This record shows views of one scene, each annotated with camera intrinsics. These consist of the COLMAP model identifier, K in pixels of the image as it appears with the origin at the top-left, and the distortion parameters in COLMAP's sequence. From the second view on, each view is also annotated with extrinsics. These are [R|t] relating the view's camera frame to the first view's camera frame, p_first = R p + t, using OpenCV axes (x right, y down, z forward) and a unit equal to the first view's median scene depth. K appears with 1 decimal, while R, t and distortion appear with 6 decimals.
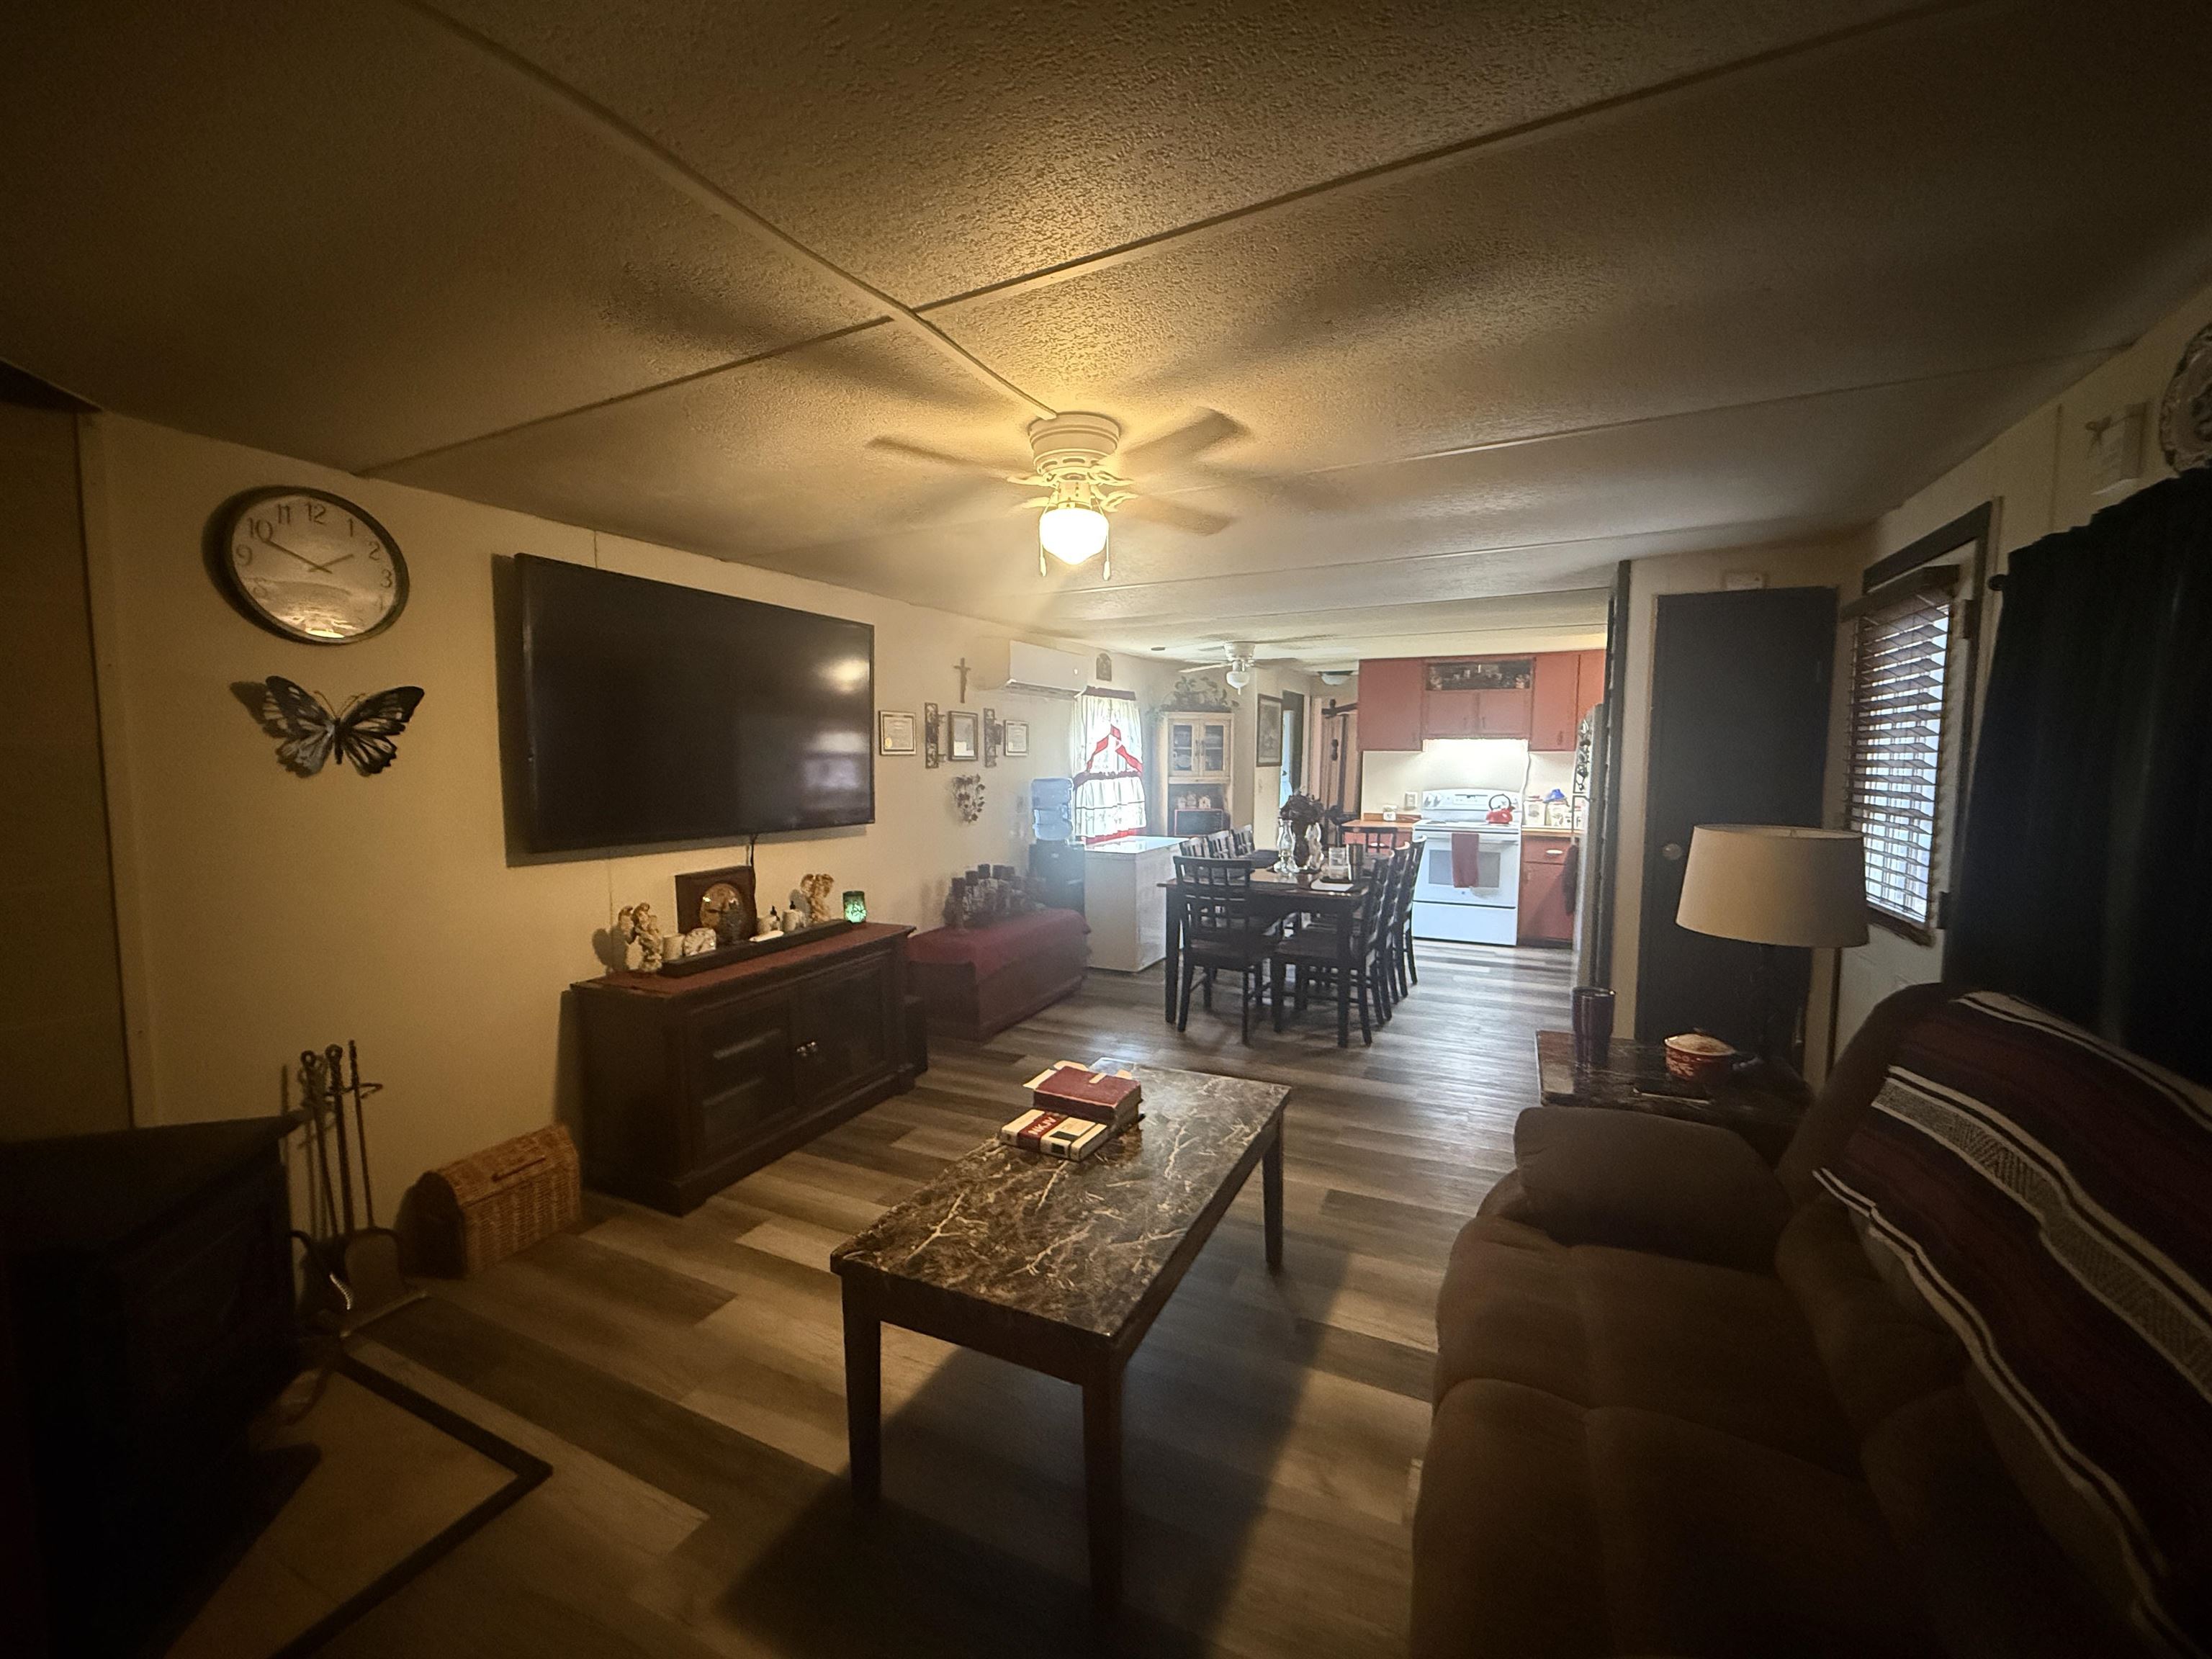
lens RADIAL K [[886.9, 0, 1109.4], [0, 886.9, 828.9], [0, 0, 1]] dist [0.001924, 0.000041]
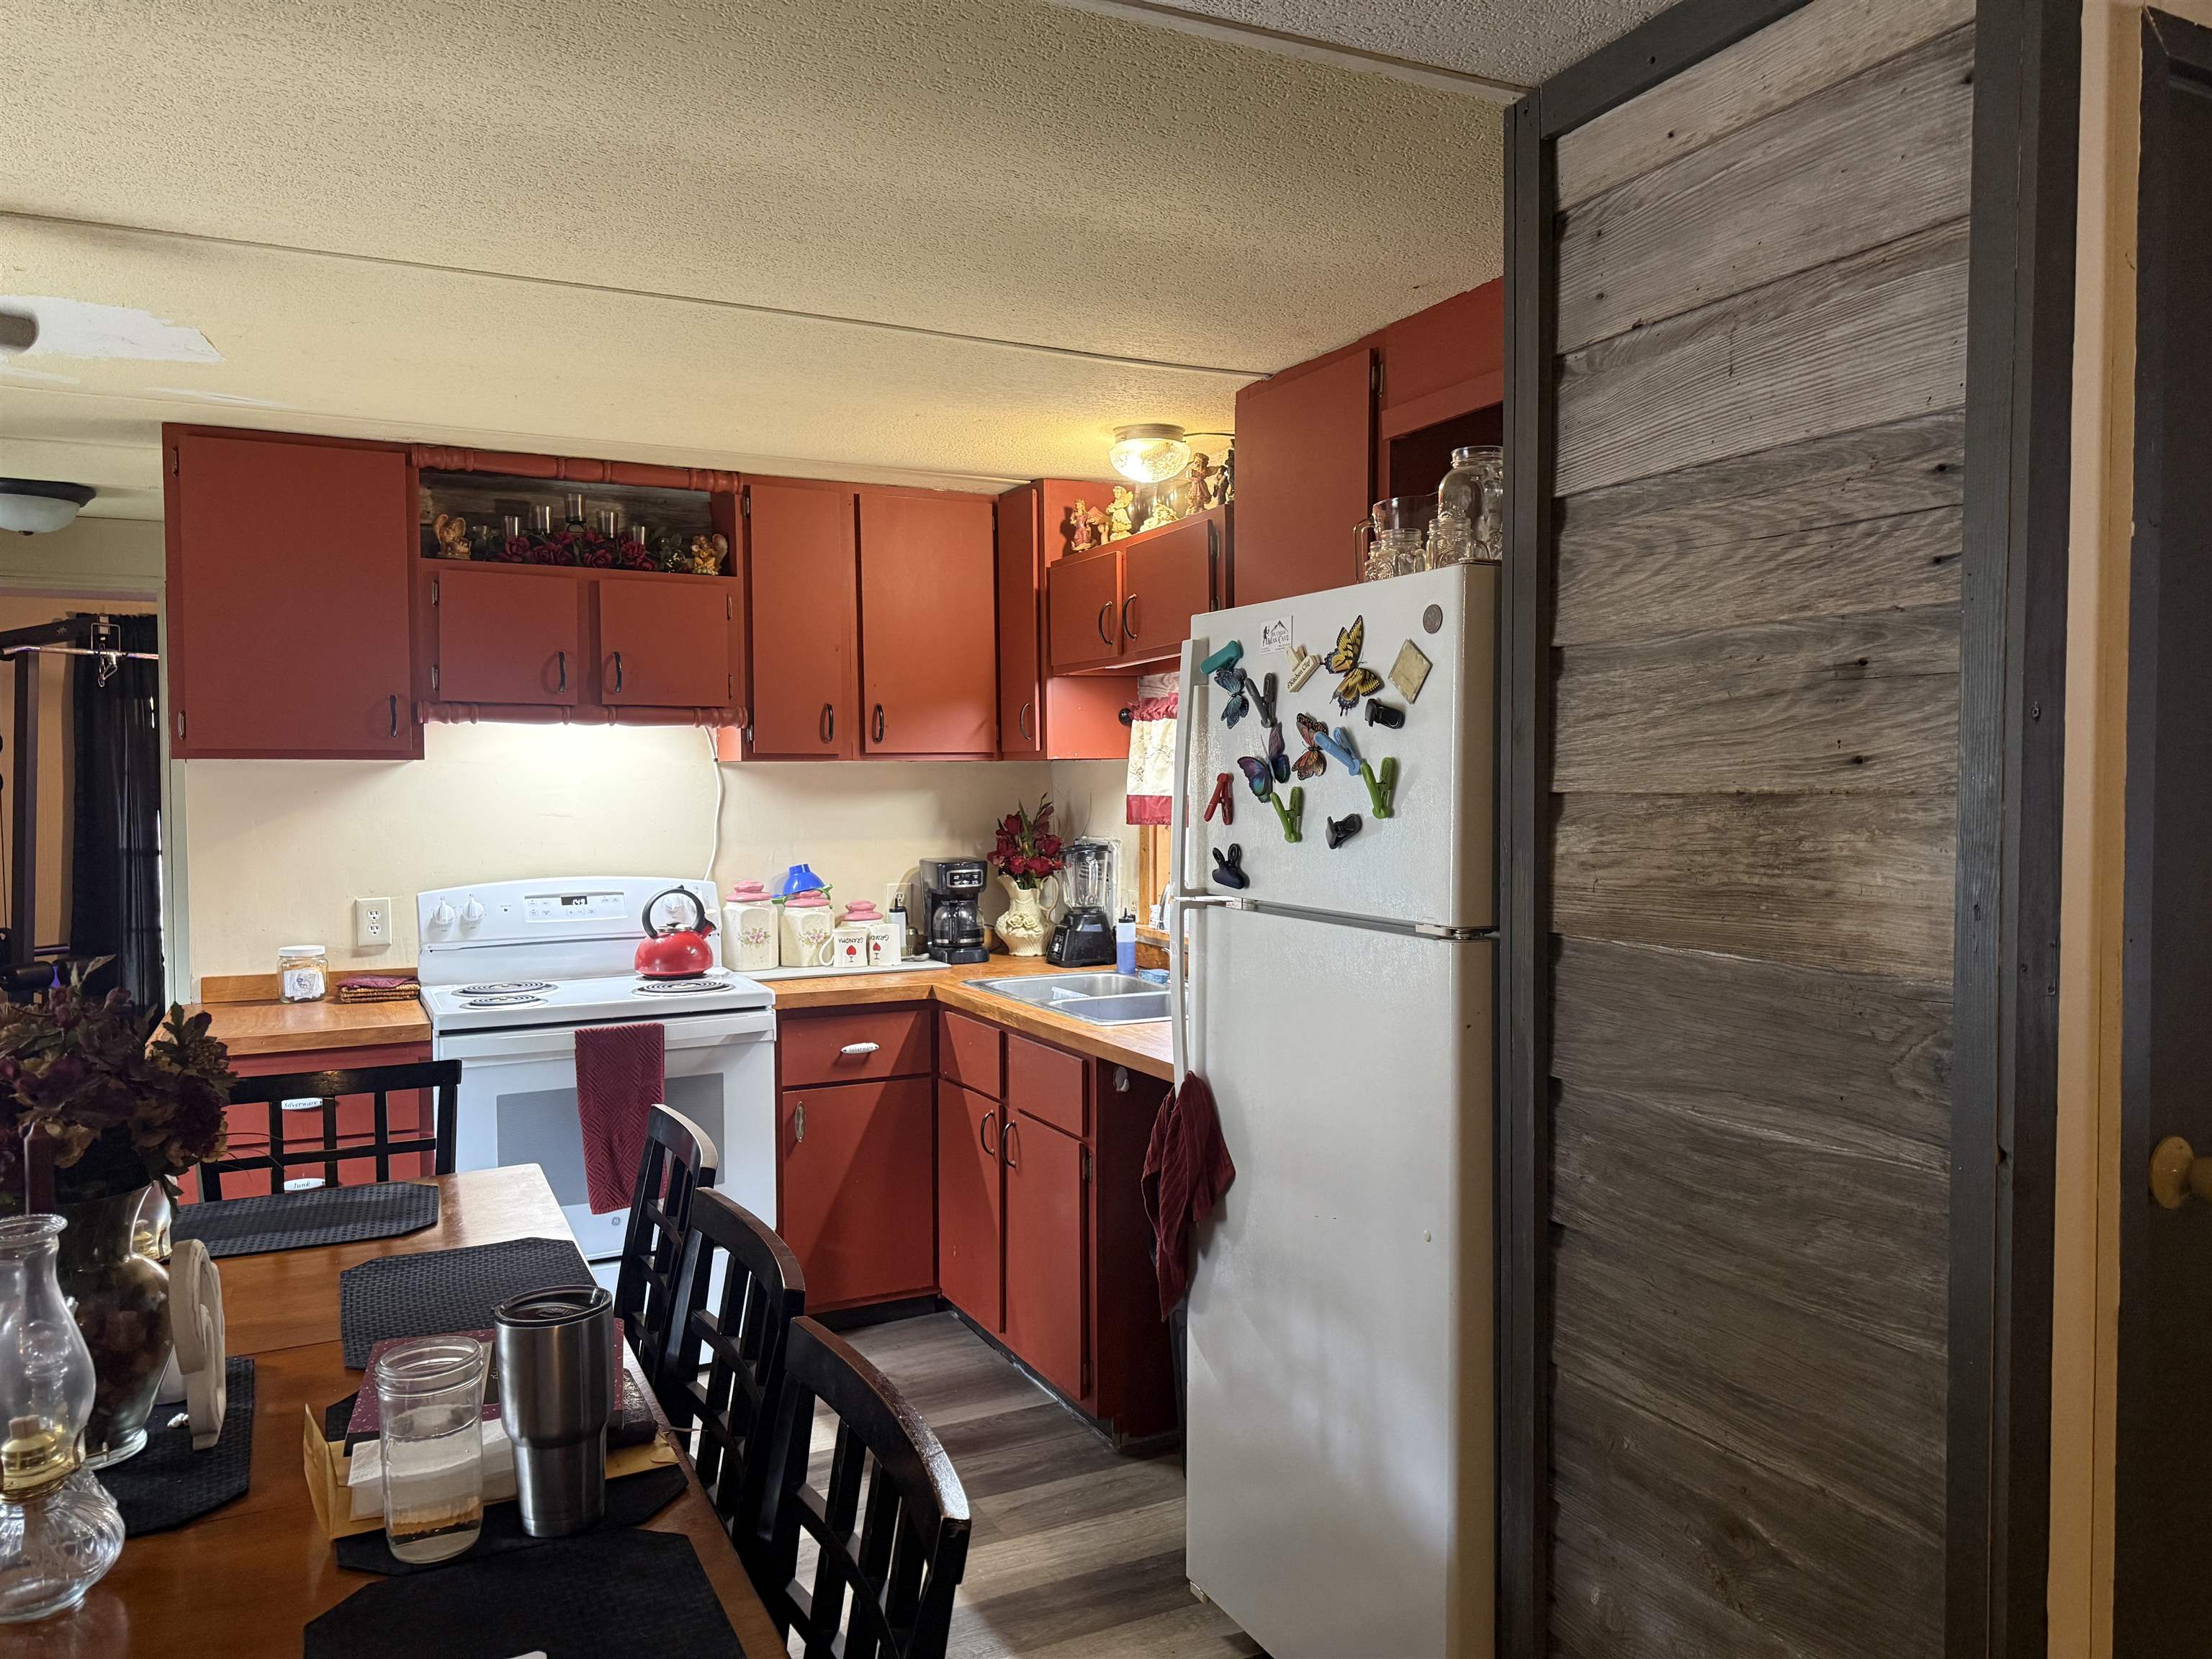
lens RADIAL K [[1550.0, 0, 1108.9], [0, 1550.0, 826.2], [0, 0, 1]] dist [0.009669, 0.002078]
pose [[0.603424, -0.032335, 0.796765, 0.077075], [0.074415, 0.997101, -0.015892, -0.040806], [-0.793941, 0.068881, 0.604081, 0.517939]]
